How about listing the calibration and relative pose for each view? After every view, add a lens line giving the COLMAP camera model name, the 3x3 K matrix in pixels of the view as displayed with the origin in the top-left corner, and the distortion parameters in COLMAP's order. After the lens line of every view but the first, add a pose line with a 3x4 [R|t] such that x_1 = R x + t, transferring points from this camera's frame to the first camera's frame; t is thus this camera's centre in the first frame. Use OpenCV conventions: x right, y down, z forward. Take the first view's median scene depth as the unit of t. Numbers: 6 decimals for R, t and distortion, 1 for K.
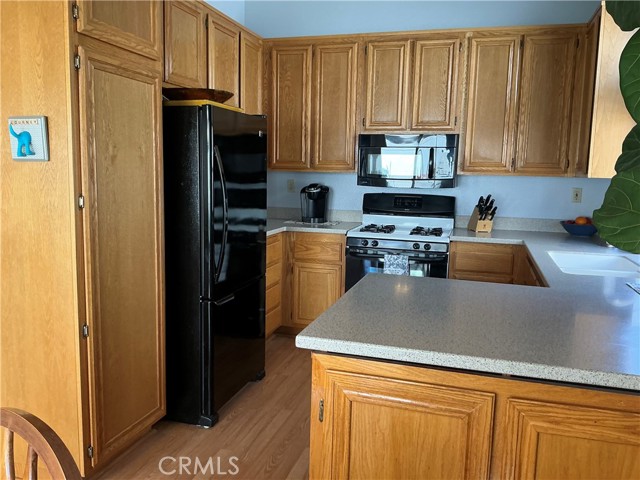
lens RADIAL K [[538.9, 0, 314.8], [0, 538.9, 241.6], [0, 0, 1]] dist [0.032173, -0.062367]
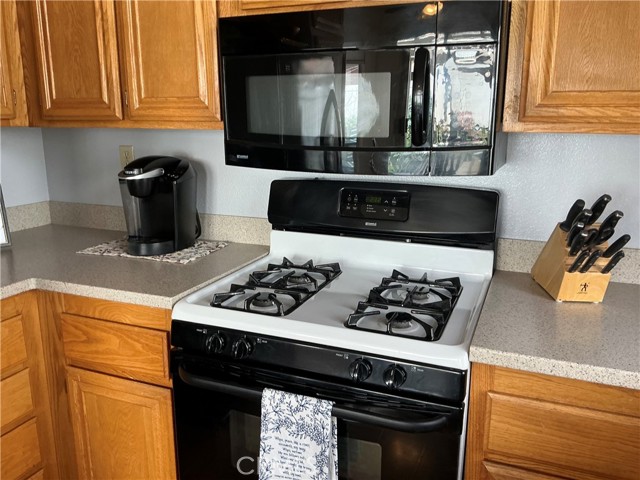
lens RADIAL K [[538.9, 0, 323.4], [0, 538.9, 238.8], [0, 0, 1]] dist [0.032173, -0.062367]
pose [[0.995716, 0.002122, -0.092439, 0.183869], [0.006143, 0.996011, 0.089024, -0.088673], [0.092259, -0.089210, 0.991731, 0.653962]]
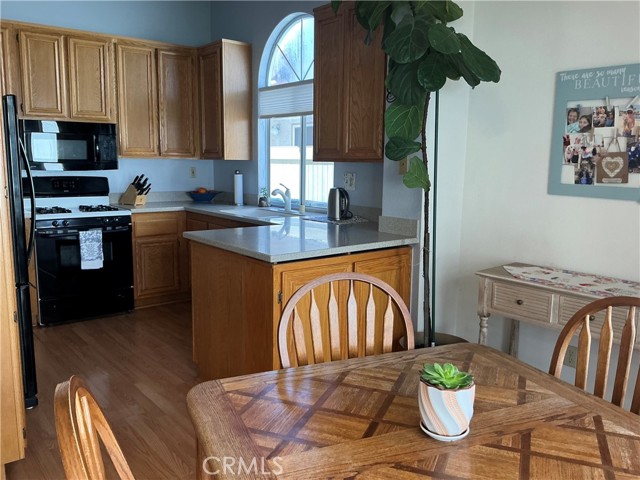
lens RADIAL K [[538.9, 0, 318.8], [0, 538.9, 239.0], [0, 0, 1]] dist [0.032173, -0.062367]
pose [[0.567431, -0.135343, 0.812222, -0.467841], [0.112341, 0.989900, 0.086467, -0.001219], [-0.815721, 0.042182, 0.576905, -0.038394]]
